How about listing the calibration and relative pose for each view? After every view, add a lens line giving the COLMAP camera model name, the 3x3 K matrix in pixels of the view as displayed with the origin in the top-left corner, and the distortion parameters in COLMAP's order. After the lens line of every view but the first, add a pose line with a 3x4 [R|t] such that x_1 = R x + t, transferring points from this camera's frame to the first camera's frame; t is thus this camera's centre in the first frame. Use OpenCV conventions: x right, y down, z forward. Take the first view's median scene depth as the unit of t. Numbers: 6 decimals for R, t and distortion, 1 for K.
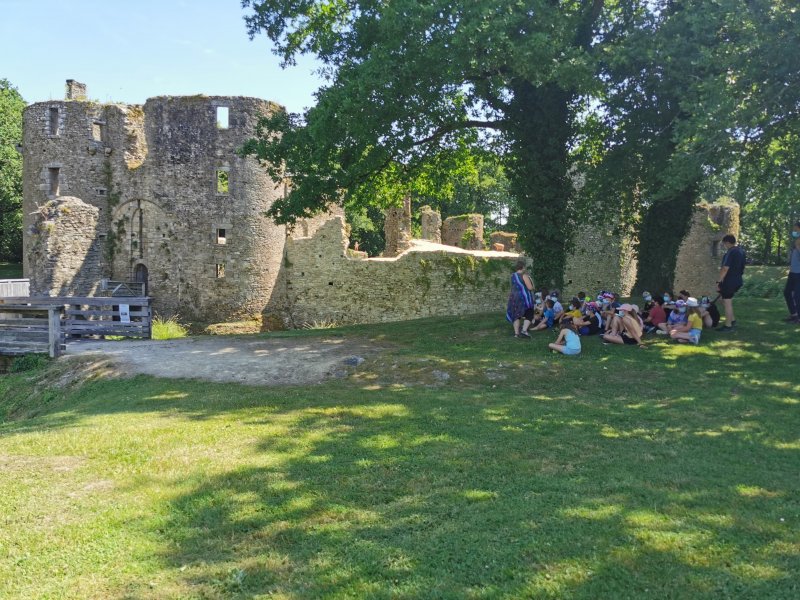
lens RADIAL K [[615.9, 0, 400.0], [0, 615.9, 300.0], [0, 0, 1]] dist [0.073681, -0.095786]
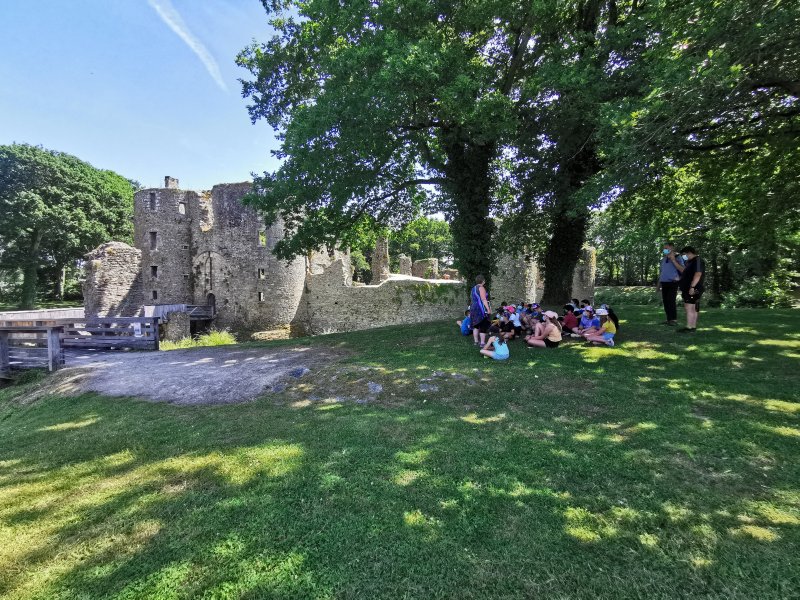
lens RADIAL K [[368.1, 0, 397.2], [0, 368.1, 303.4], [0, 0, 1]] dist [-0.004997, 0.007223]
pose [[0.999553, -0.025502, 0.015591, 0.050236], [0.025884, 0.999359, -0.024751, 0.000270], [-0.014949, 0.025144, 0.999572, 0.204002]]
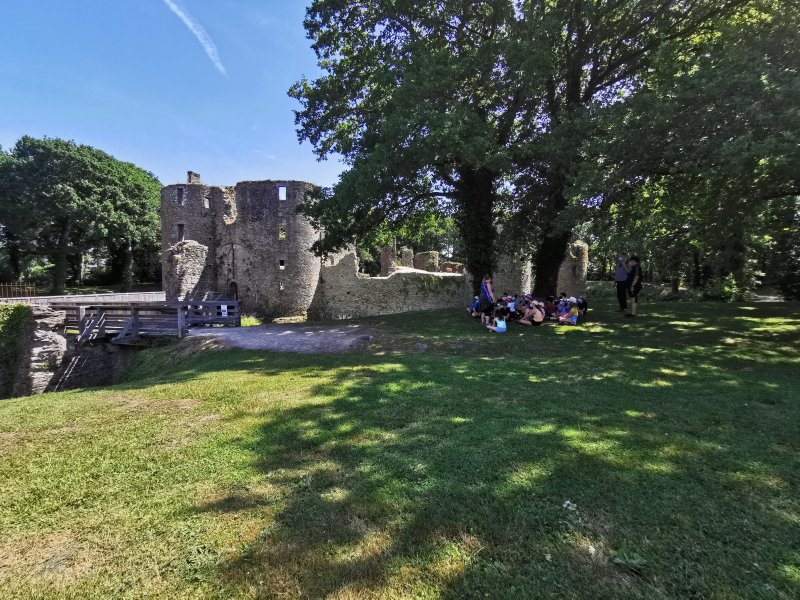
lens RADIAL K [[368.1, 0, 397.2], [0, 368.1, 303.4], [0, 0, 1]] dist [-0.004997, 0.007223]
pose [[0.999671, -0.009728, 0.023719, -0.010375], [0.009713, 0.999953, 0.000747, 0.005070], [-0.023725, -0.000516, 0.999718, 0.021498]]
